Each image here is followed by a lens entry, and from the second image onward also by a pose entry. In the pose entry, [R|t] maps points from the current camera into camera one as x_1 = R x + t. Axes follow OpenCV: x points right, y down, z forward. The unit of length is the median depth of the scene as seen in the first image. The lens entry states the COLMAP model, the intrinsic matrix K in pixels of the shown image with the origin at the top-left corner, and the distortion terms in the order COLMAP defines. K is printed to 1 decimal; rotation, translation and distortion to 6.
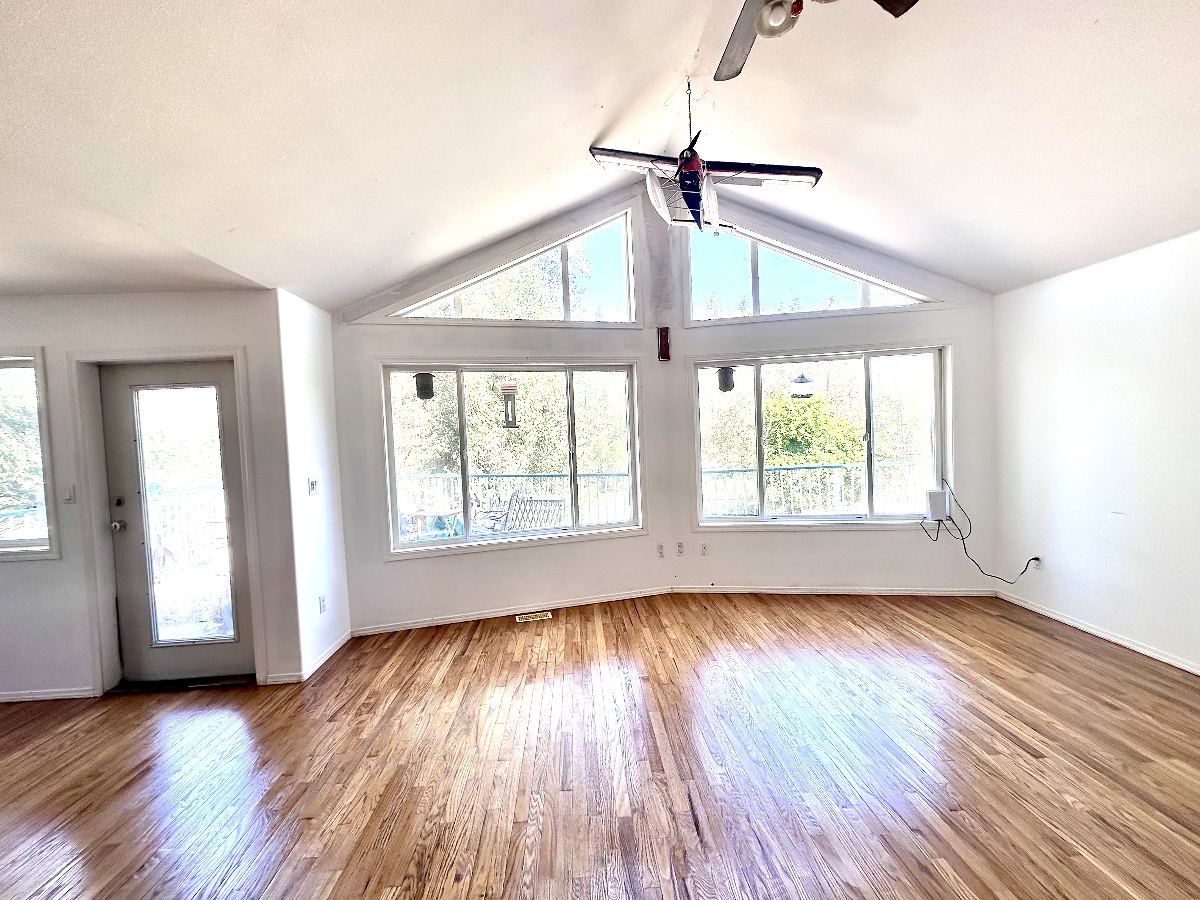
lens RADIAL K [[476.6, 0, 601.3], [0, 476.6, 451.2], [0, 0, 1]] dist [-0.003995, 0.000527]
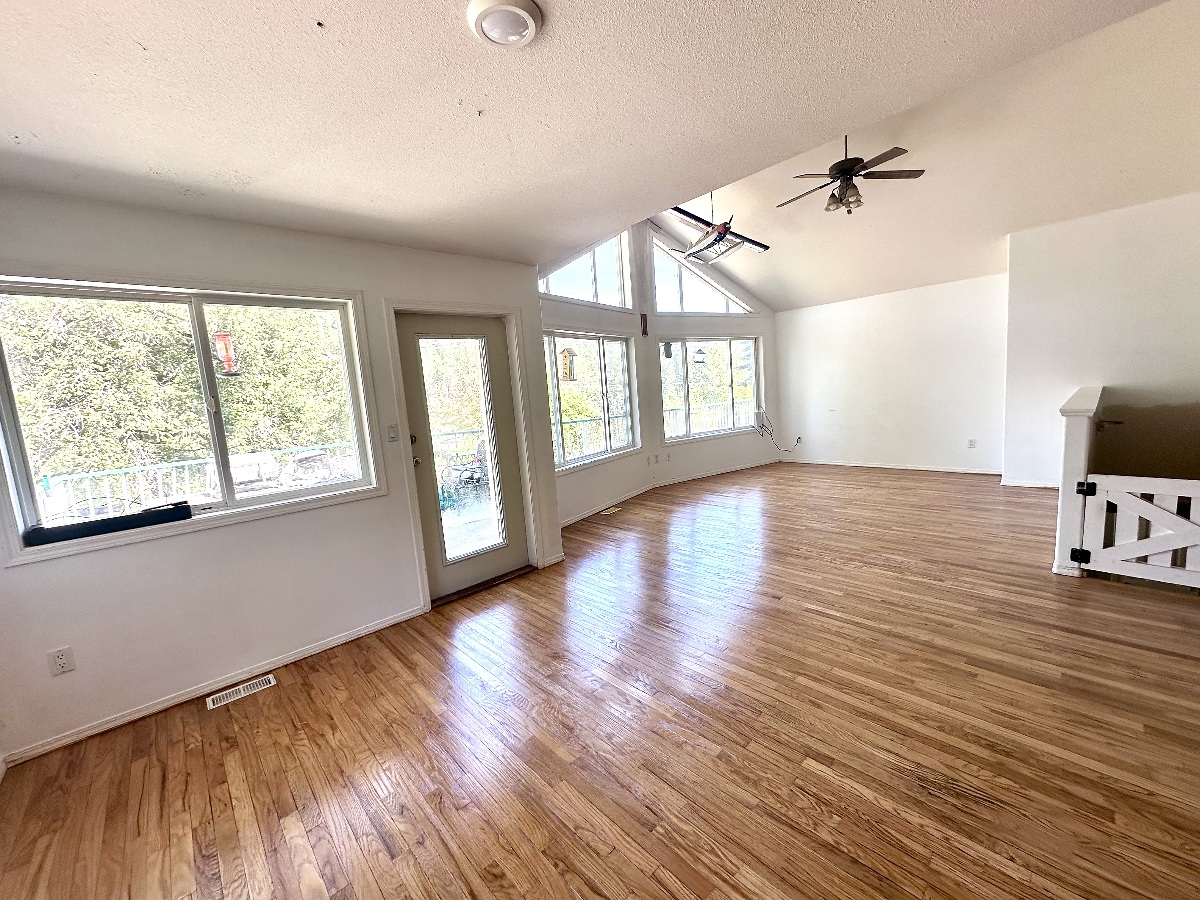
lens RADIAL K [[476.6, 0, 599.0], [0, 476.6, 452.6], [0, 0, 1]] dist [-0.003995, 0.000527]
pose [[0.770817, -0.098842, 0.629342, -1.163933], [0.069228, 0.995036, 0.071486, 0.072684], [-0.633284, -0.011535, 0.773834, -0.104735]]
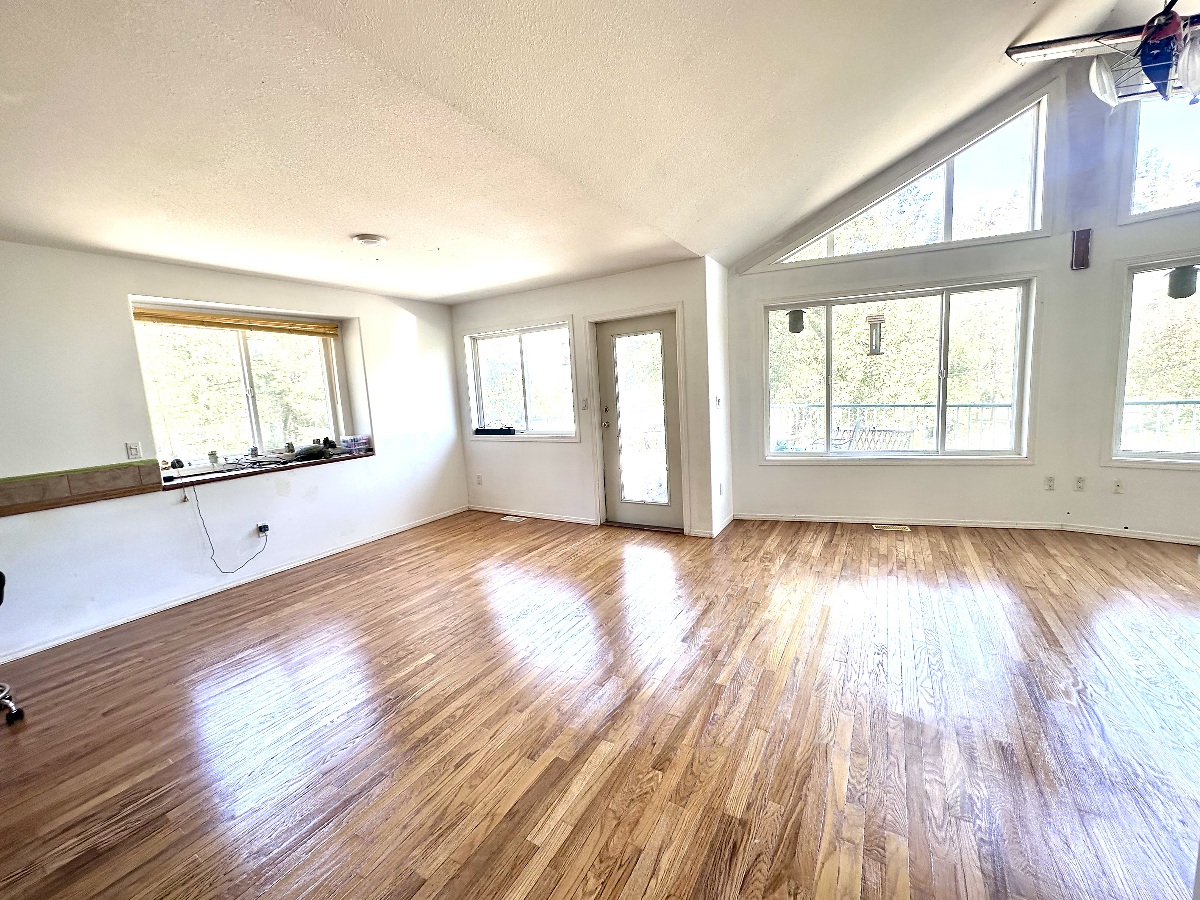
lens RADIAL K [[476.6, 0, 600.0], [0, 476.6, 449.7], [0, 0, 1]] dist [-0.003995, 0.000527]
pose [[0.826679, 0.065330, -0.558868, -0.104067], [-0.000304, 0.993288, 0.115663, 0.045625], [0.562673, -0.095447, 0.821151, -0.290400]]
